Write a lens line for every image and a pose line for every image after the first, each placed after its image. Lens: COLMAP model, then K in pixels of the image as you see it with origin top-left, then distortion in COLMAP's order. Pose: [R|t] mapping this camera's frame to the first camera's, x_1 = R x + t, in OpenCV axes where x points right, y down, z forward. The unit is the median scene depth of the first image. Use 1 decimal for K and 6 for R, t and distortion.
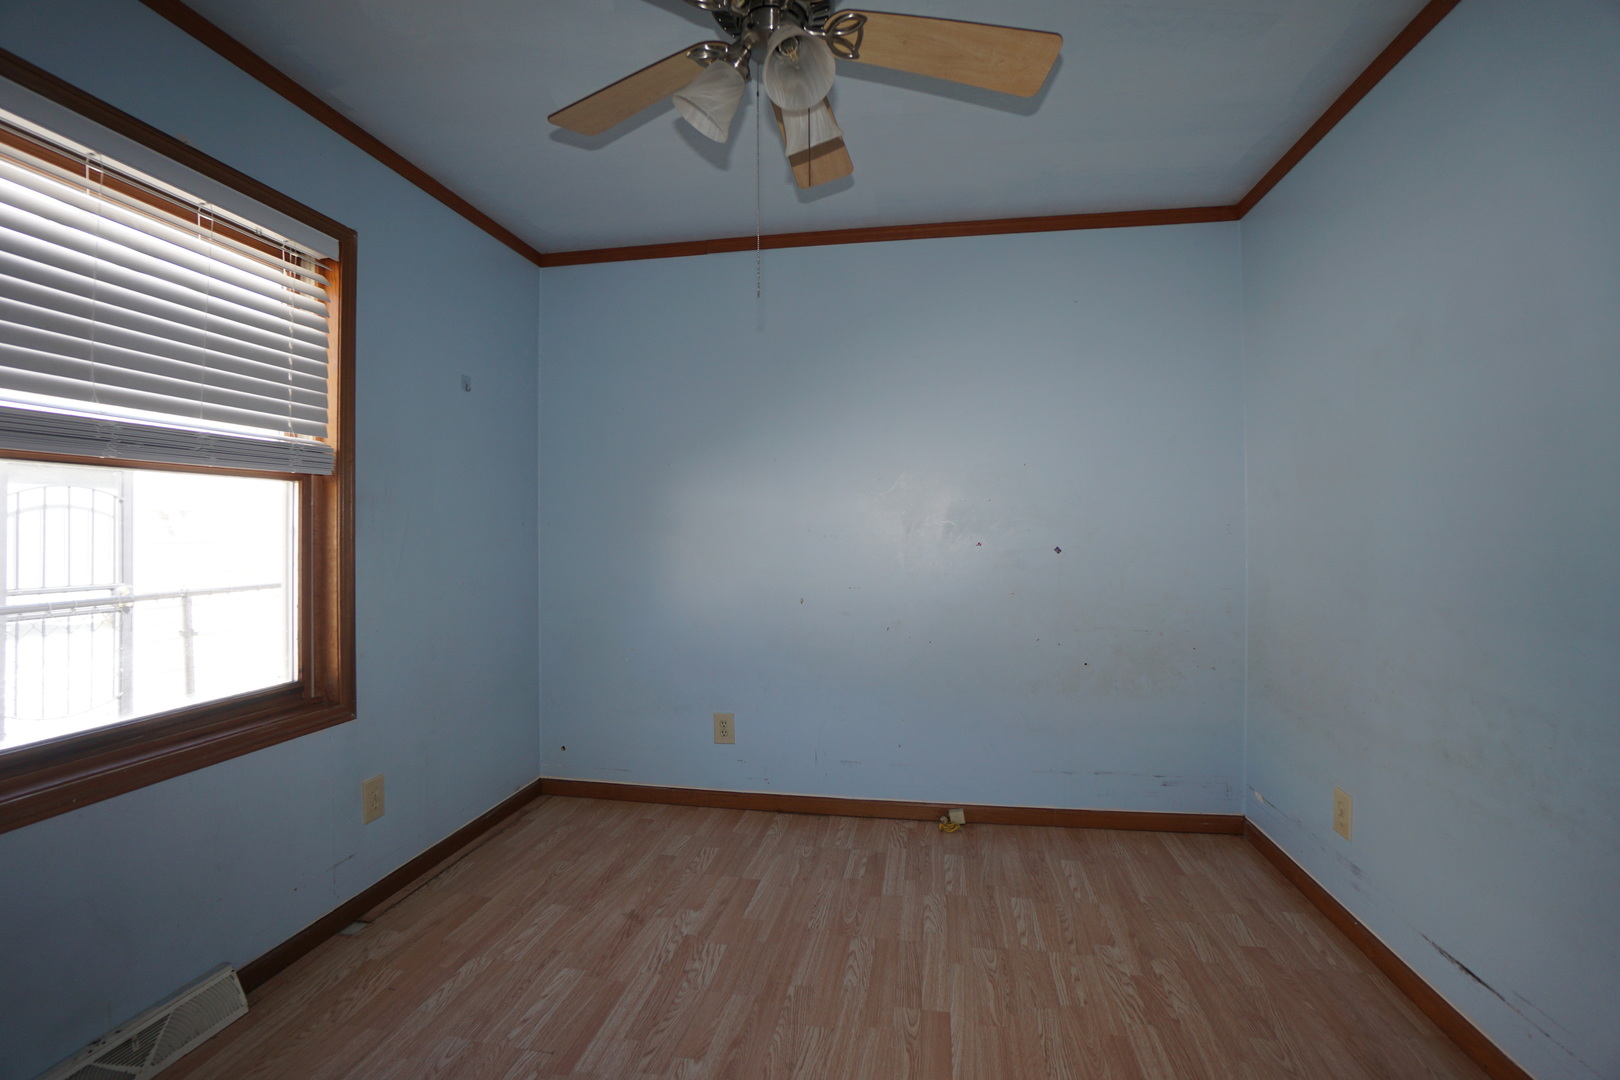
lens RADIAL K [[733.1, 0, 805.1], [0, 733.1, 522.2], [0, 0, 1]] dist [-0.066306, 0.024429]
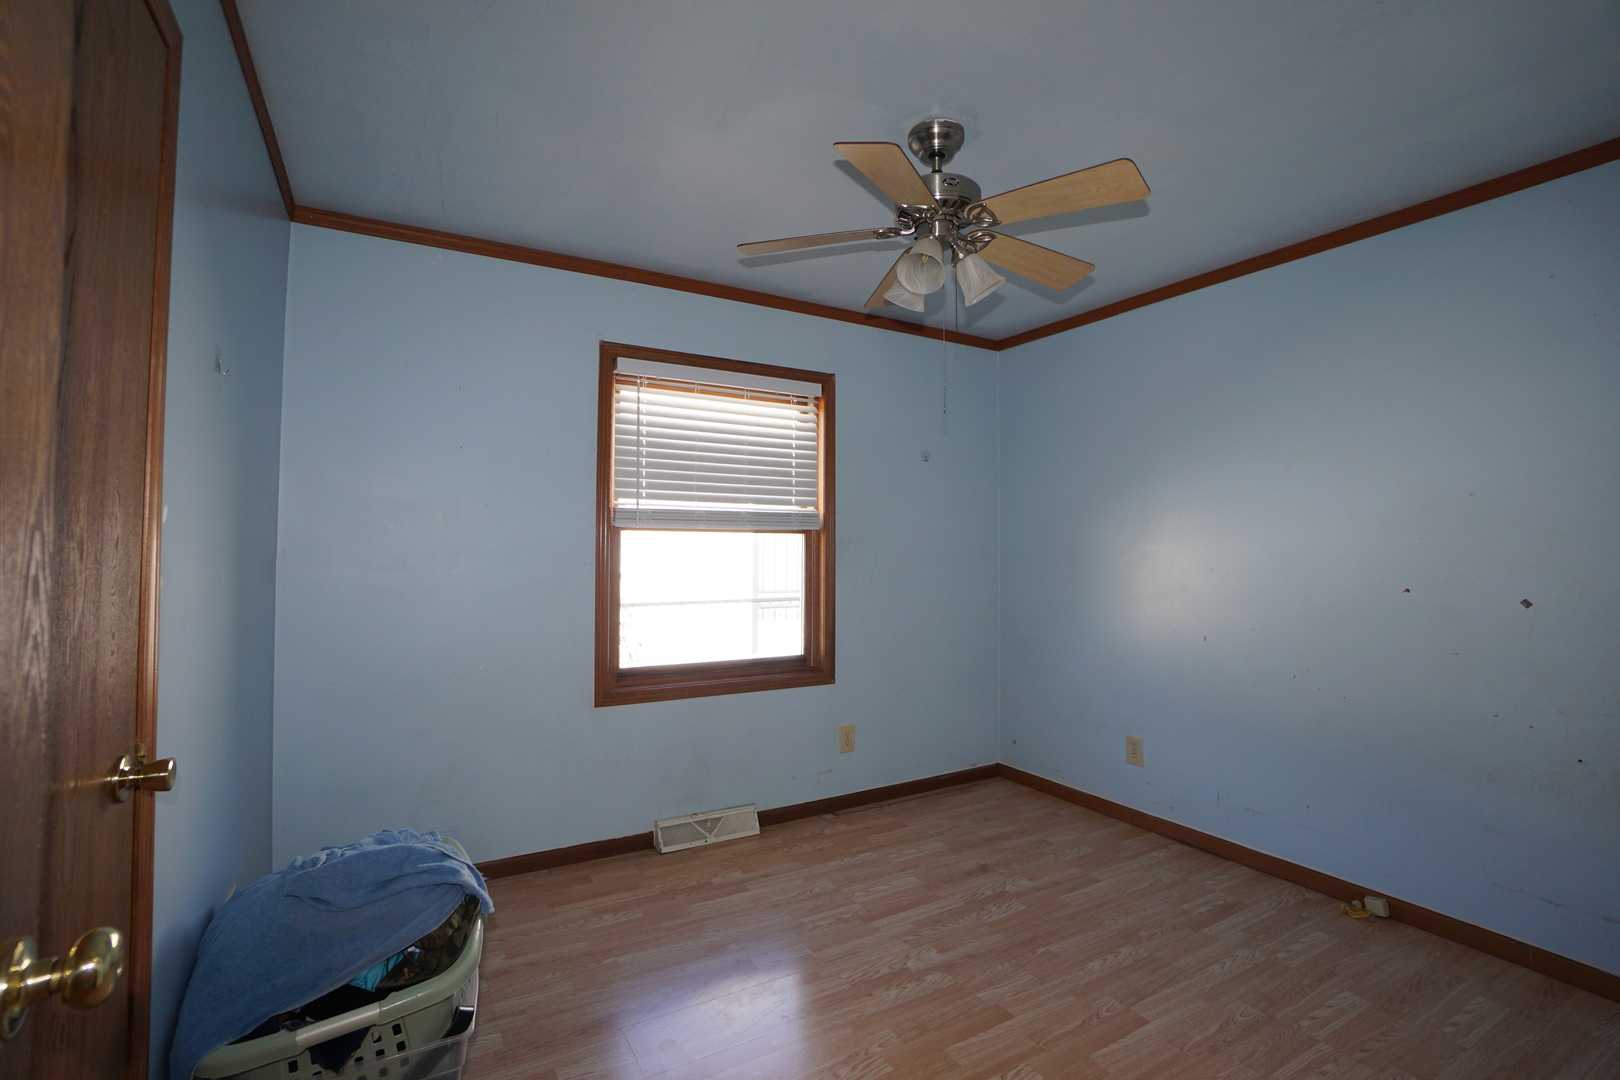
lens RADIAL K [[733.1, 0, 805.1], [0, 733.1, 522.2], [0, 0, 1]] dist [-0.066306, 0.024429]
pose [[0.643962, -0.019523, -0.764809, 0.574162], [-0.000206, 0.999670, -0.025691, -0.038966], [0.765058, 0.016701, 0.643745, -0.091493]]
